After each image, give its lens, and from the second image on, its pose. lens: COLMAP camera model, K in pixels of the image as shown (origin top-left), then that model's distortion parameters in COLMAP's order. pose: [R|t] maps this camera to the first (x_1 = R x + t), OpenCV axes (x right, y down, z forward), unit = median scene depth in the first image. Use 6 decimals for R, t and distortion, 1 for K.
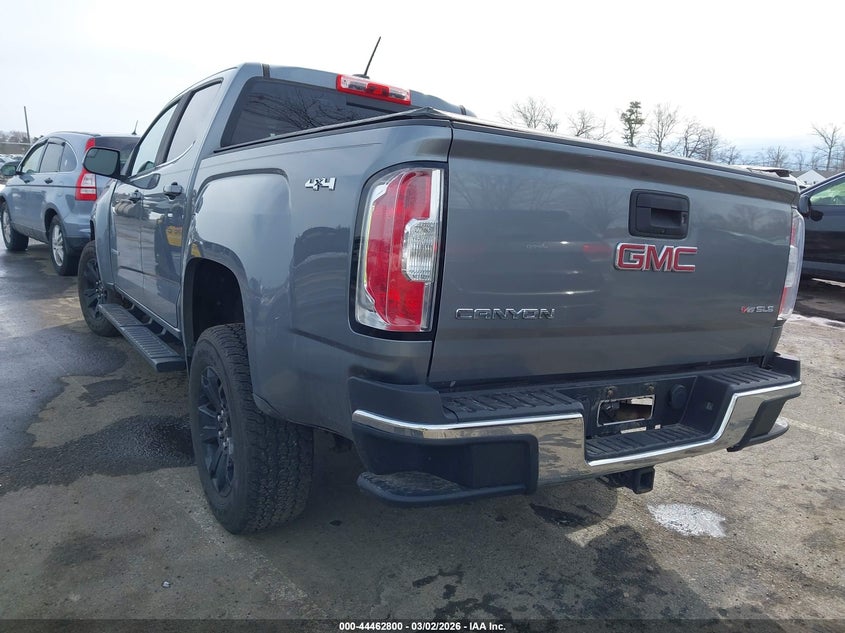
lens RADIAL K [[704.2, 0, 417.8], [0, 704.2, 316.3], [0, 0, 1]] dist [0.035462, 0.001874]
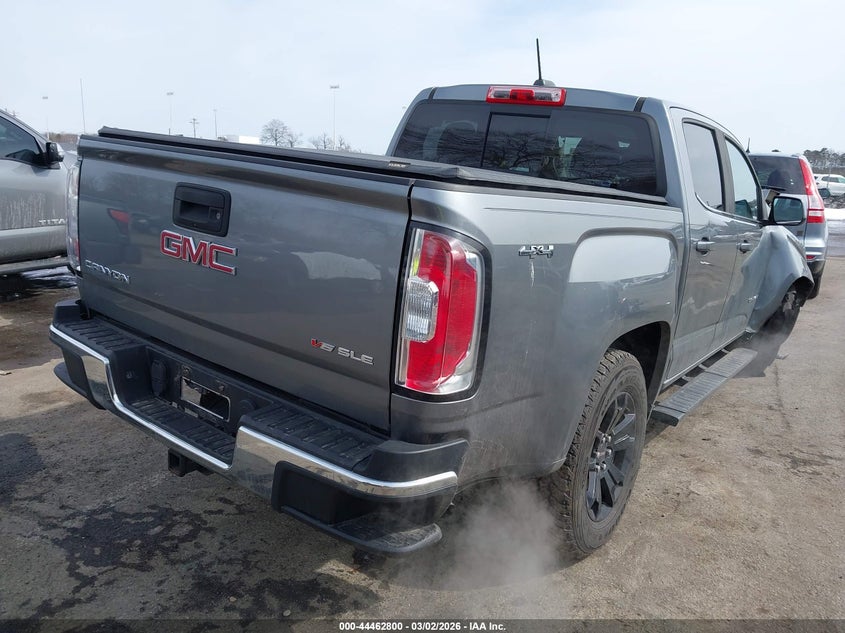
lens RADIAL K [[704.2, 0, 414.3], [0, 704.2, 316.4], [0, 0, 1]] dist [0.035462, 0.001874]
pose [[0.304453, 0.174968, -0.936320, 1.211977], [-0.211677, 0.970833, 0.112589, -0.148509], [0.928710, 0.163919, 0.332610, 0.840019]]
